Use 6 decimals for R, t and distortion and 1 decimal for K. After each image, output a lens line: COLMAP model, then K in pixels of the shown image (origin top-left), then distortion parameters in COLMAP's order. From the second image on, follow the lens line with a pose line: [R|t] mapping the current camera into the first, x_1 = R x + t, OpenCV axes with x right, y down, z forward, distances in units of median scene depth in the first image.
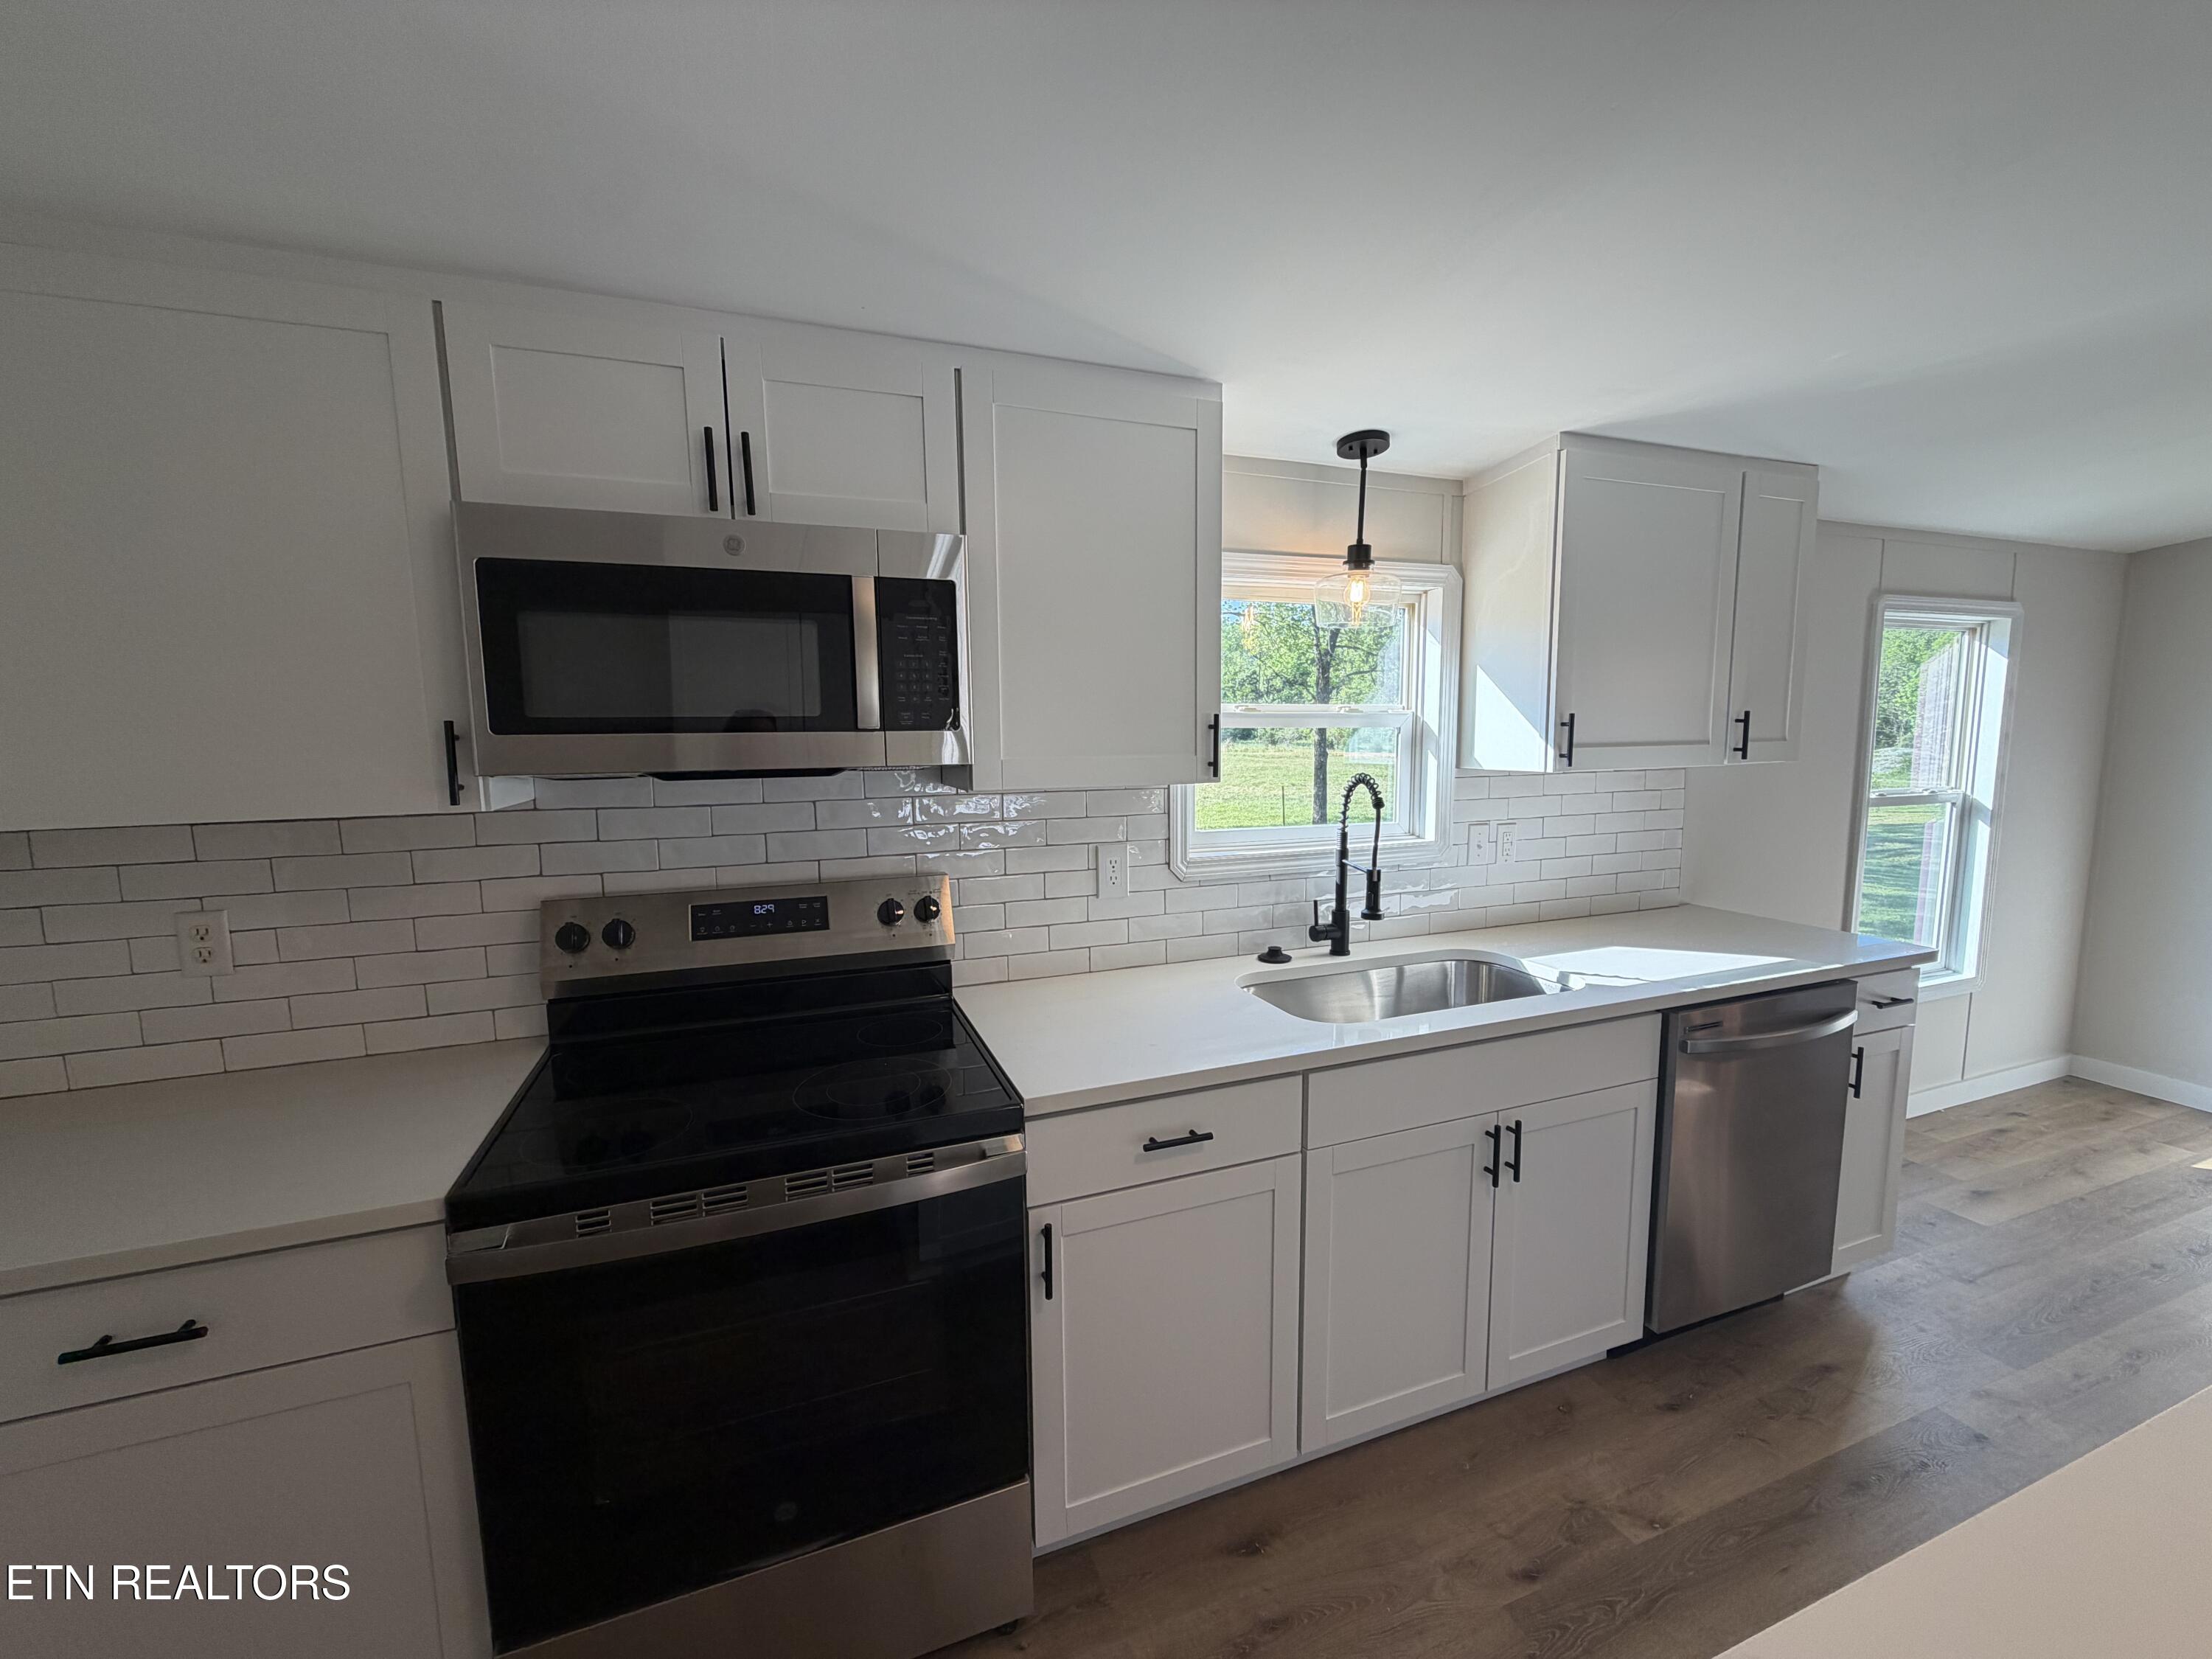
lens RADIAL K [[876.6, 0, 1101.9], [0, 876.6, 833.0], [0, 0, 1]] dist [0.000401, 0.000347]
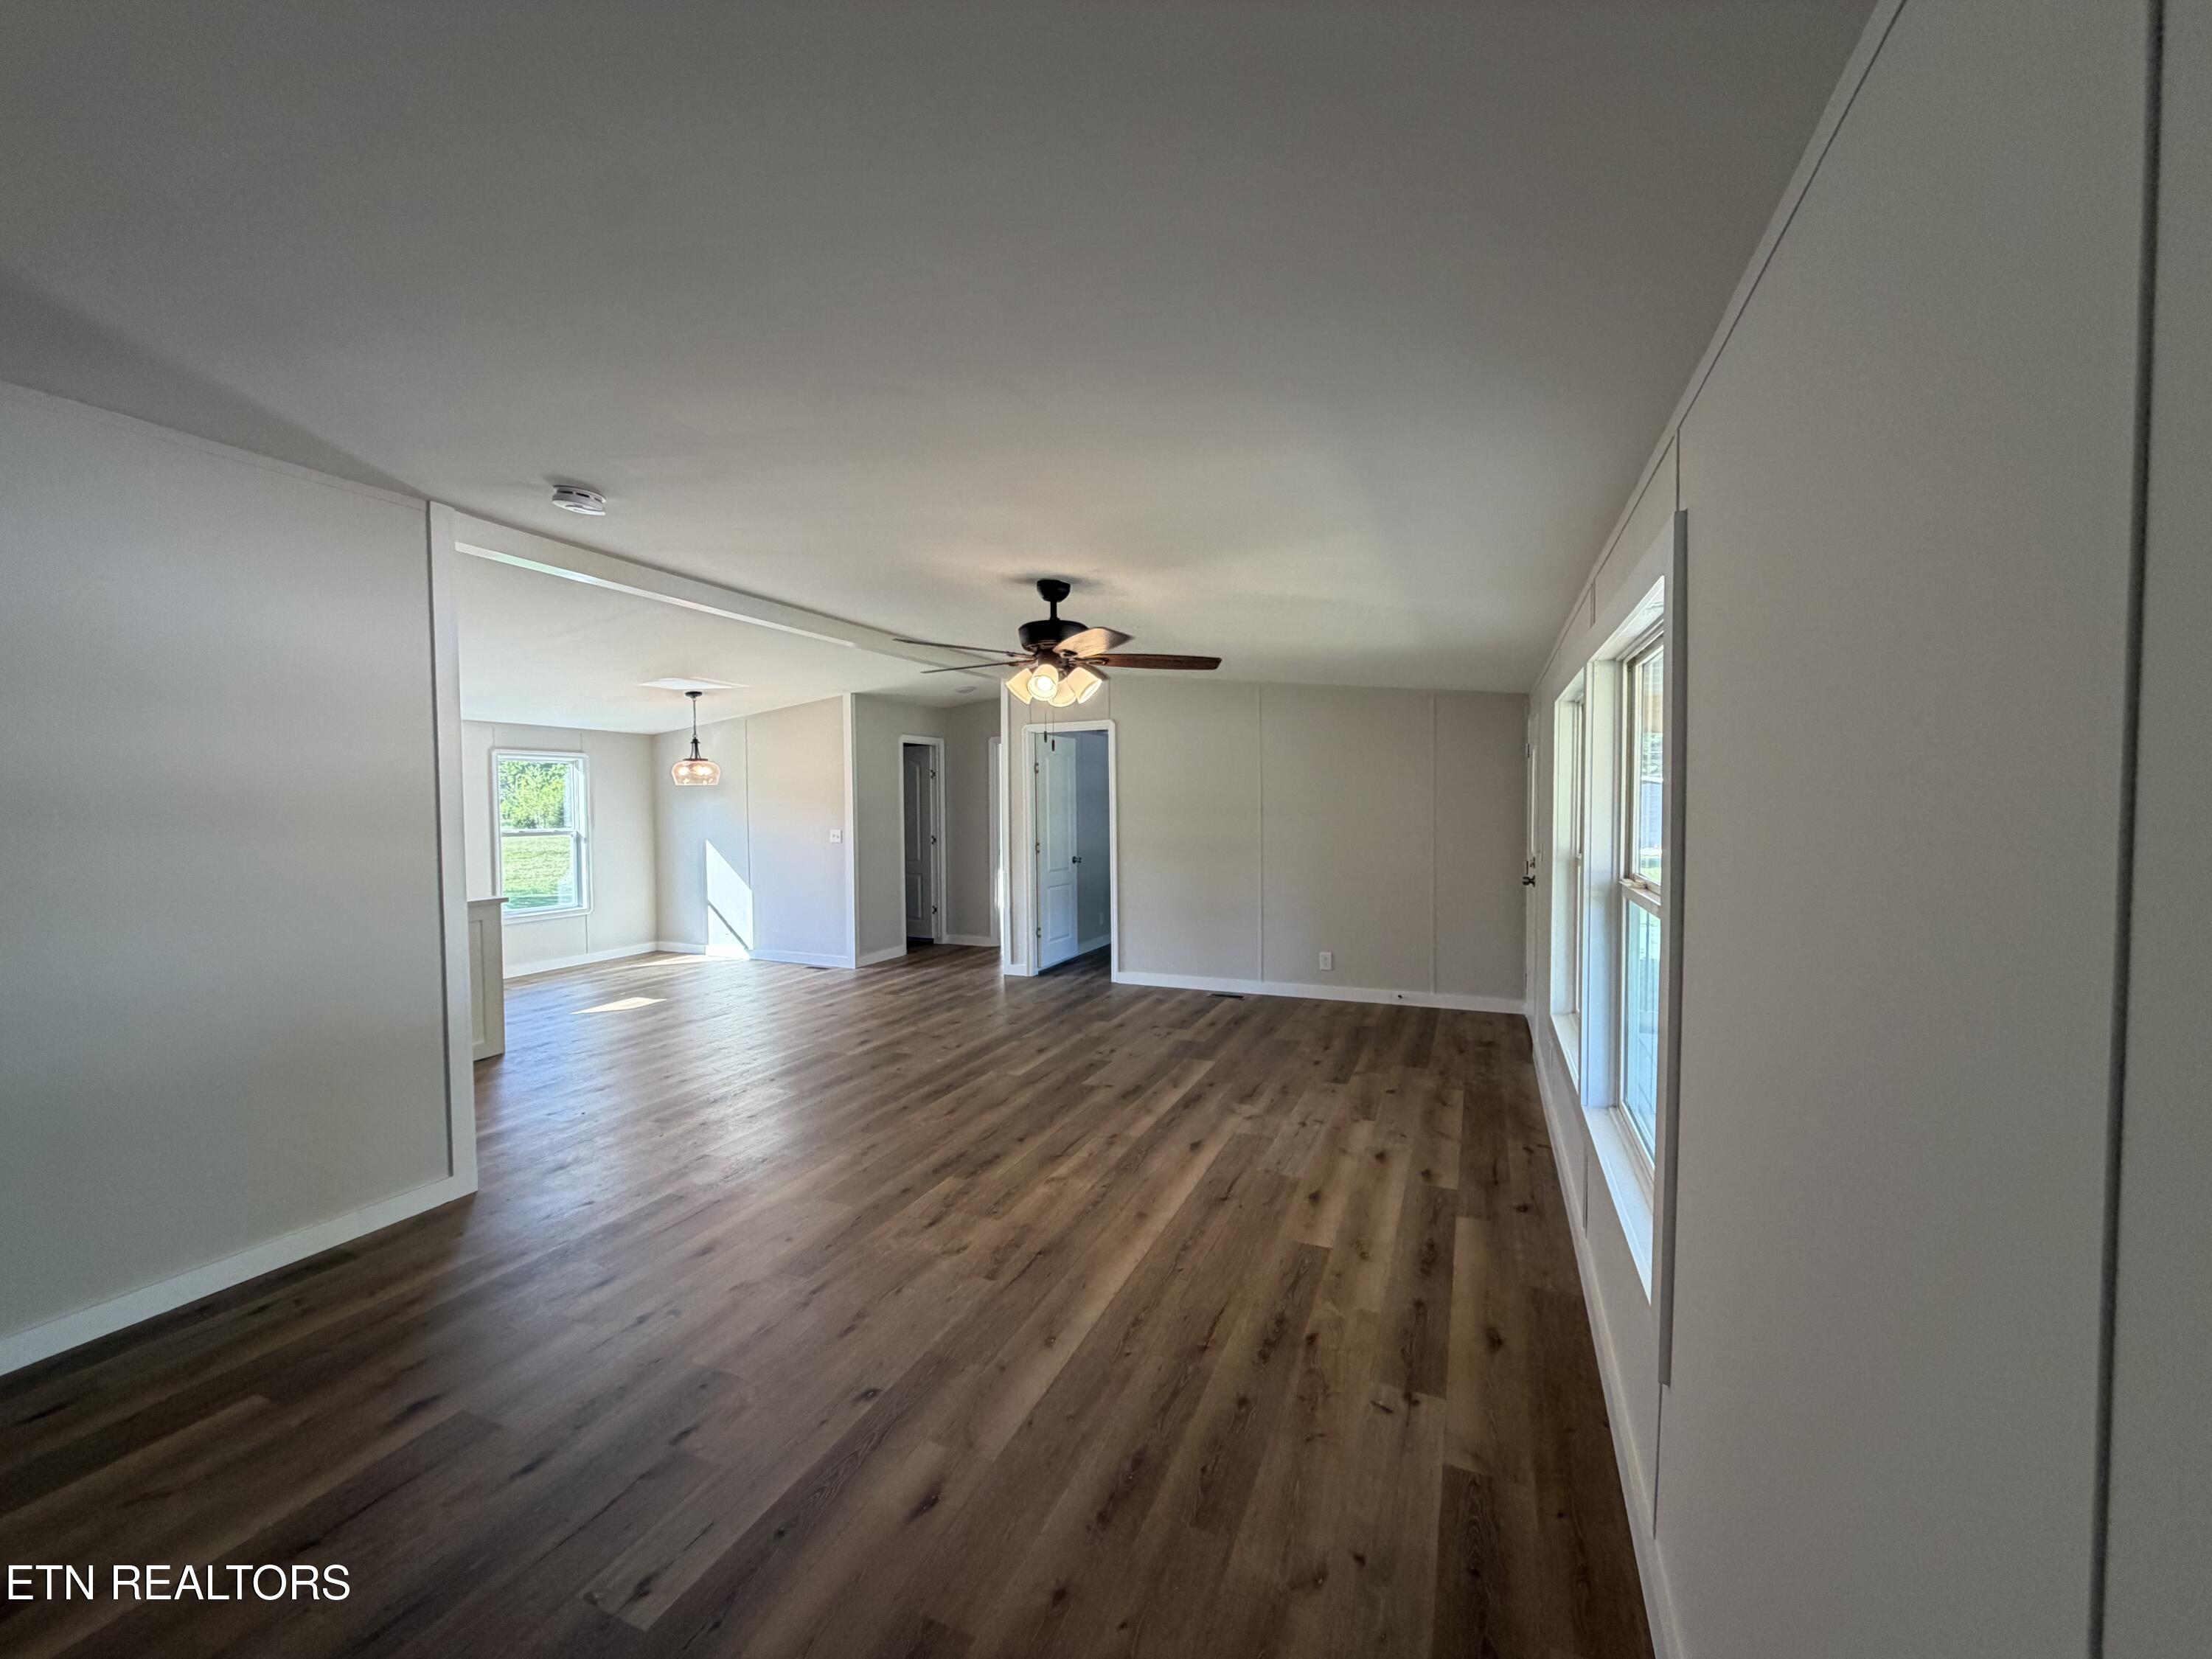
lens RADIAL K [[876.6, 0, 1101.9], [0, 876.6, 833.0], [0, 0, 1]] dist [0.000401, 0.000347]
pose [[0.690242, -0.017838, 0.723359, 0.470383], [0.083983, 0.994915, -0.055603, 0.397070], [-0.718688, 0.099129, 0.688230, -3.104907]]
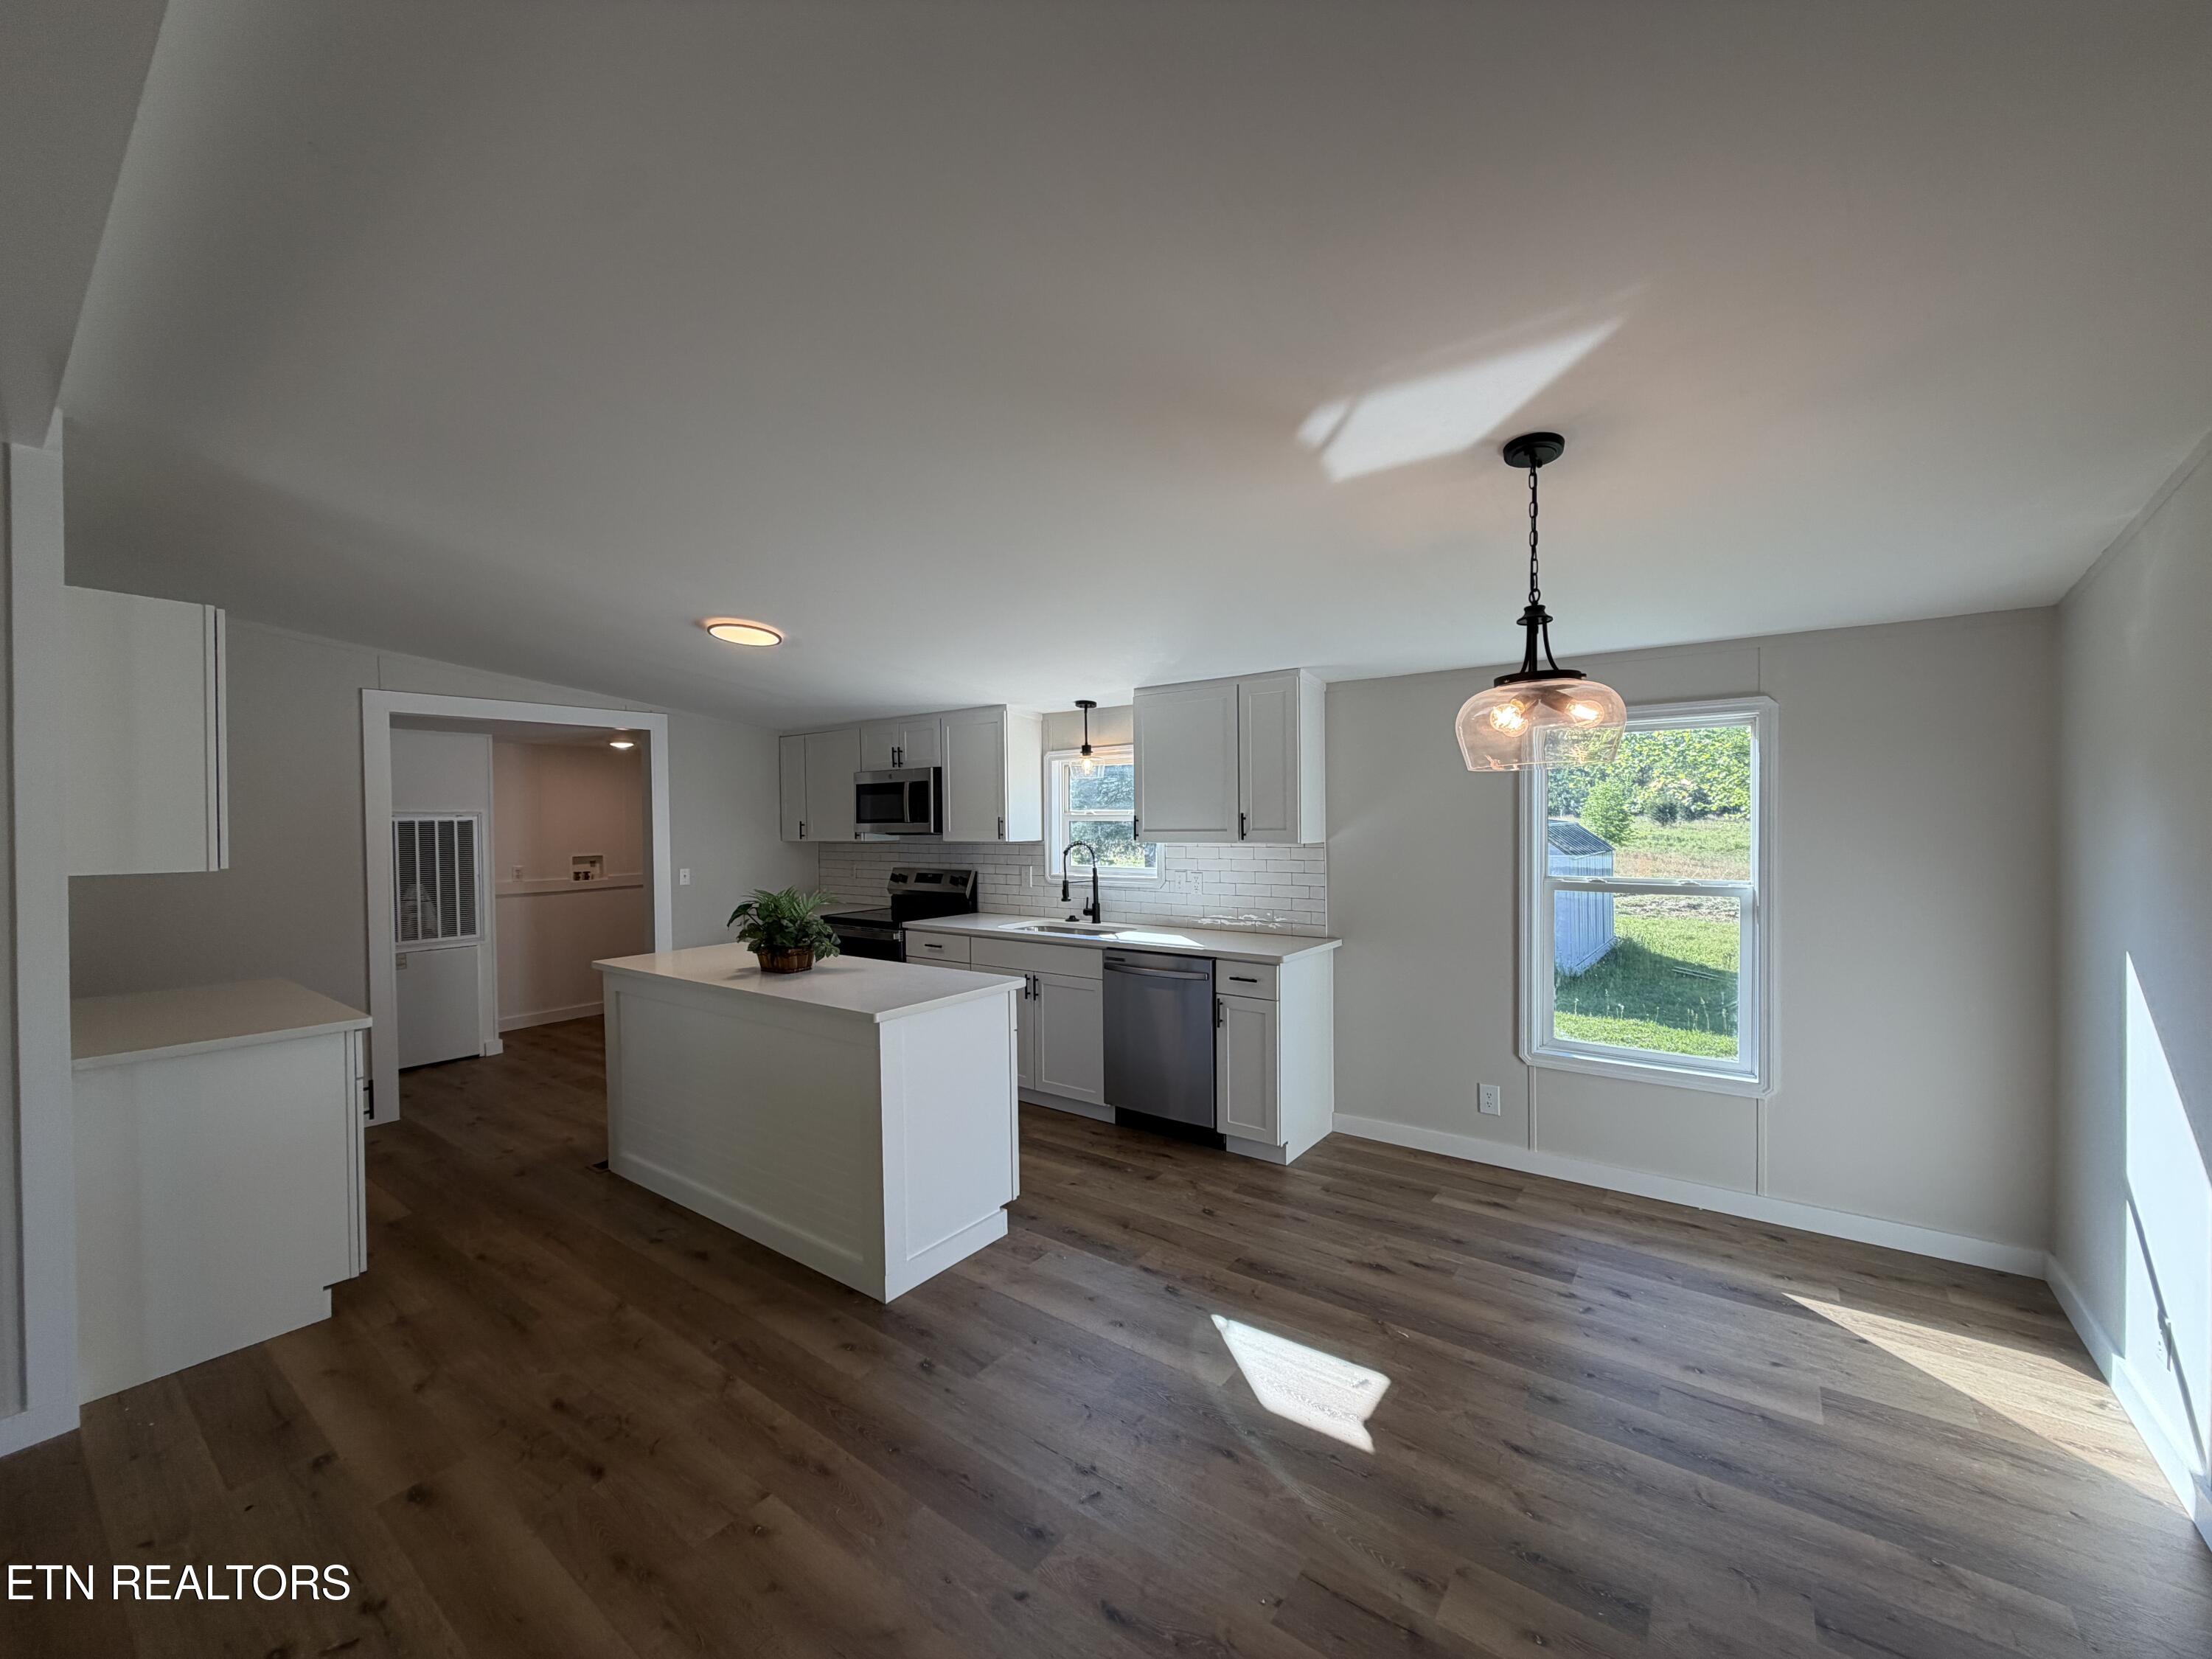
lens RADIAL K [[875.8, 0, 1100.1], [0, 875.8, 832.8], [0, 0, 1]] dist [0.000105, -0.000386]
pose [[0.540618, 0.015922, -0.841118, 2.649400], [-0.095084, 0.994571, -0.042288, 0.005092], [0.835878, 0.102839, 0.539196, -0.253528]]
